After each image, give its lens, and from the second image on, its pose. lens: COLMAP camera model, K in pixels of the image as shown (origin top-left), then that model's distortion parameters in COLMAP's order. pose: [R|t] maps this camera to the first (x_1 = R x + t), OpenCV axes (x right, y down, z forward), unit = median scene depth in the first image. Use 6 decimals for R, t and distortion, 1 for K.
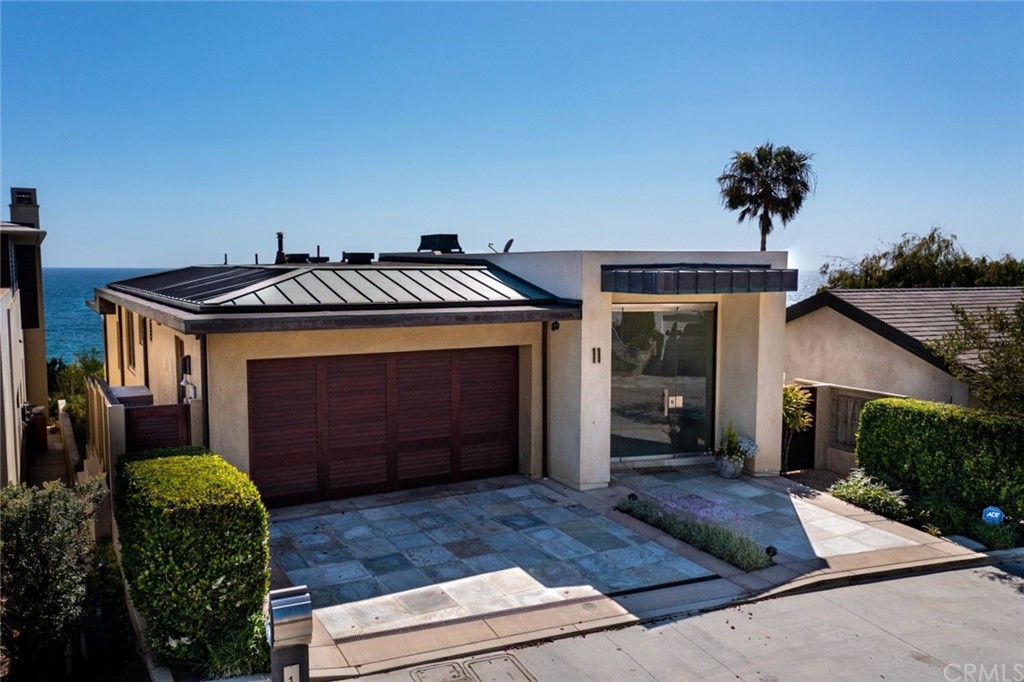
lens RADIAL K [[835.8, 0, 513.1], [0, 835.8, 341.5], [0, 0, 1]] dist [-0.005382, 0.008614]
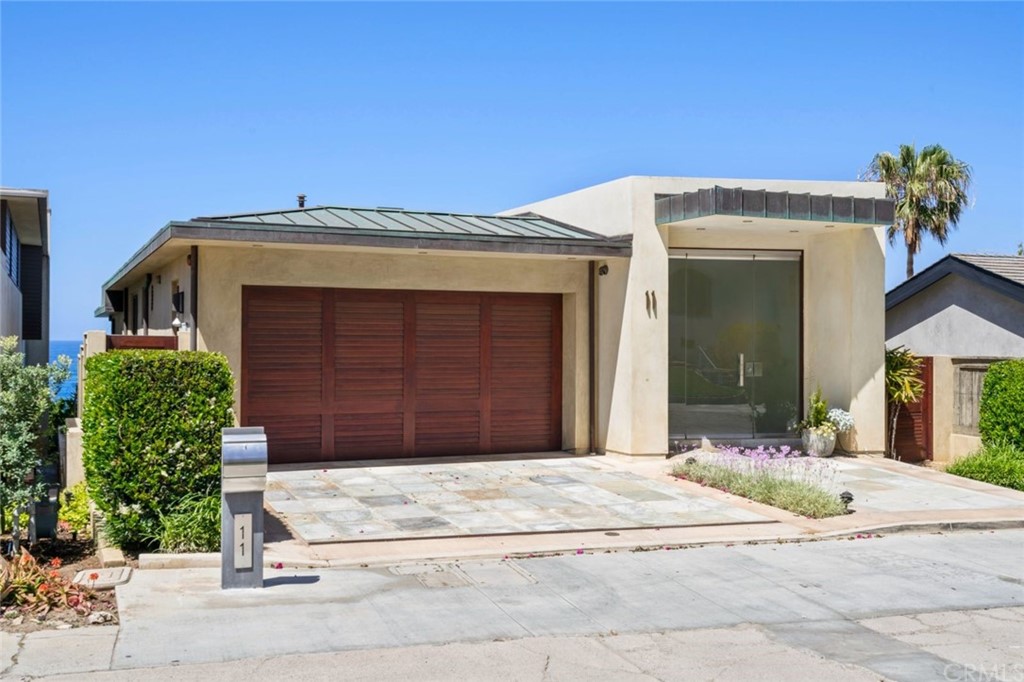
lens RADIAL K [[1031.7, 0, 514.2], [0, 1031.7, 340.2], [0, 0, 1]] dist [0.009193, 0.000000]
pose [[0.994810, 0.001426, -0.101741, 0.074926], [-0.010732, 0.995795, -0.090978, 0.165957], [0.101183, 0.091598, 0.990642, -0.046632]]
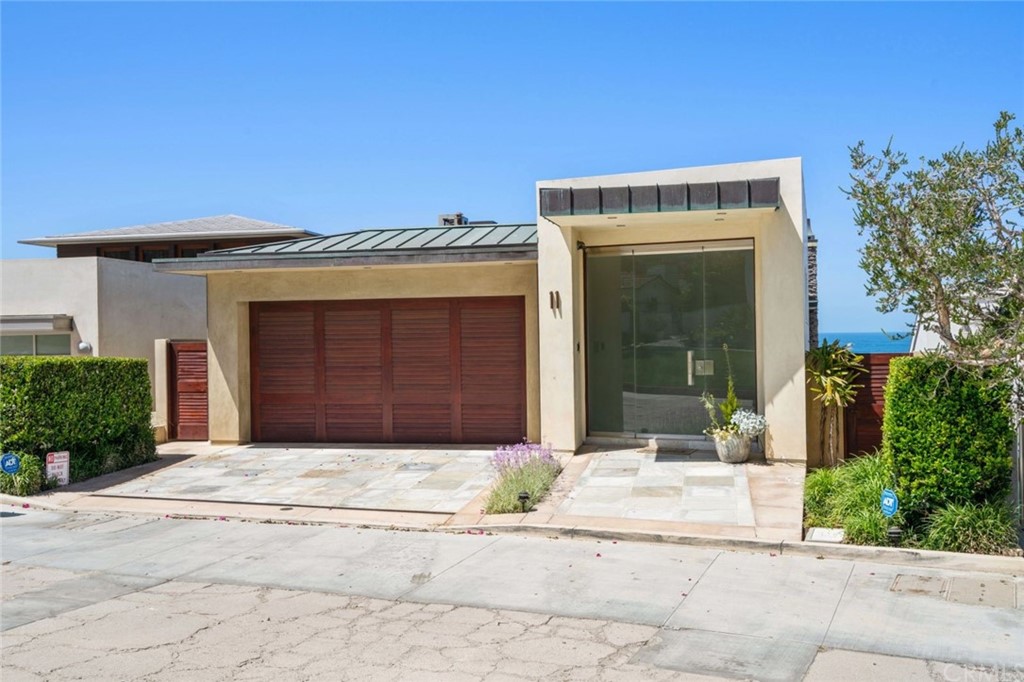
lens RADIAL K [[1051.0, 0, 511.5], [0, 1051.0, 340.4], [0, 0, 1]] dist [-0.001327, 0.000000]
pose [[0.743694, -0.010100, -0.668444, 0.861170], [-0.043746, 0.997008, -0.063735, 0.140360], [0.667088, 0.076641, 0.741026, 0.176828]]
